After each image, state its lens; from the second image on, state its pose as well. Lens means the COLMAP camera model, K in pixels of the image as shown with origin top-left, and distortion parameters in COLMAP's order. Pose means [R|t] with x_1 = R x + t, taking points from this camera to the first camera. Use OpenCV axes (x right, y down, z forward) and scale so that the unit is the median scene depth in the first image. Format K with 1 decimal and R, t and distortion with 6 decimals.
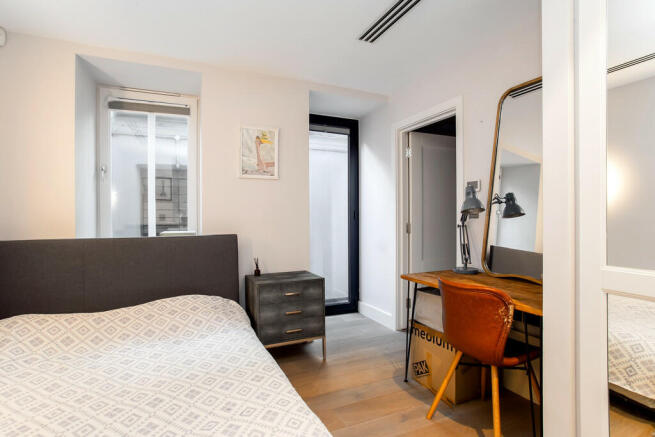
lens RADIAL K [[320.2, 0, 325.1], [0, 320.2, 221.5], [0, 0, 1]] dist [-0.005025, -0.000161]
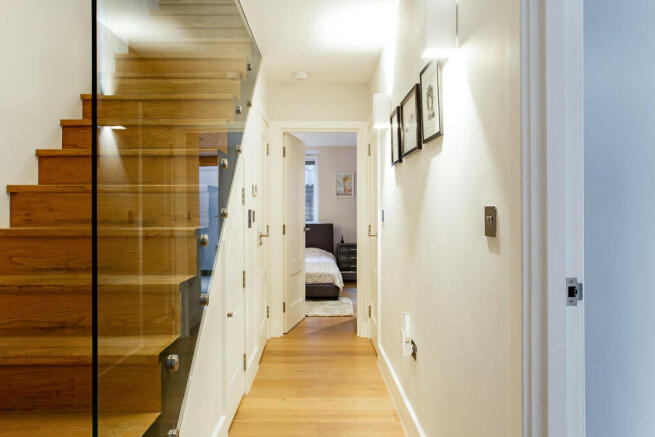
lens RADIAL K [[487.2, 0, 329.4], [0, 487.2, 214.9], [0, 0, 1]] dist [0.001066, 0.001442]
pose [[0.925735, 0.012195, -0.377975, 0.902617], [-0.007461, 0.999874, 0.013986, -0.064361], [0.378098, -0.010127, 0.925710, -1.974611]]
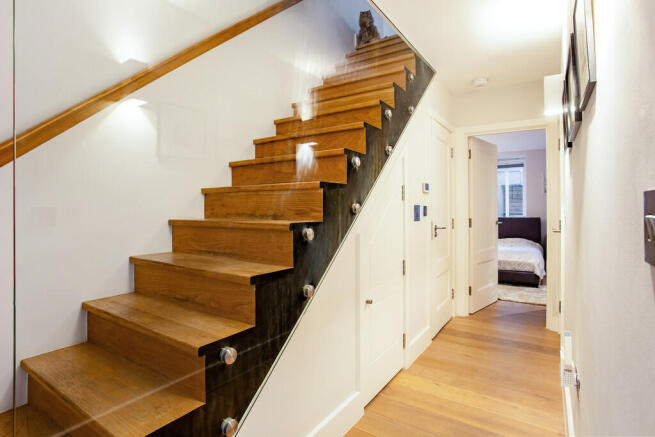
lens RADIAL K [[331.5, 0, 322.2], [0, 331.5, 211.3], [0, 0, 1]] dist [-0.038377, 0.002266]
pose [[0.531235, 0.018579, -0.847021, 0.904074], [0.000153, 0.999757, 0.022025, -0.062078], [0.847225, -0.011830, 0.531103, -1.670440]]
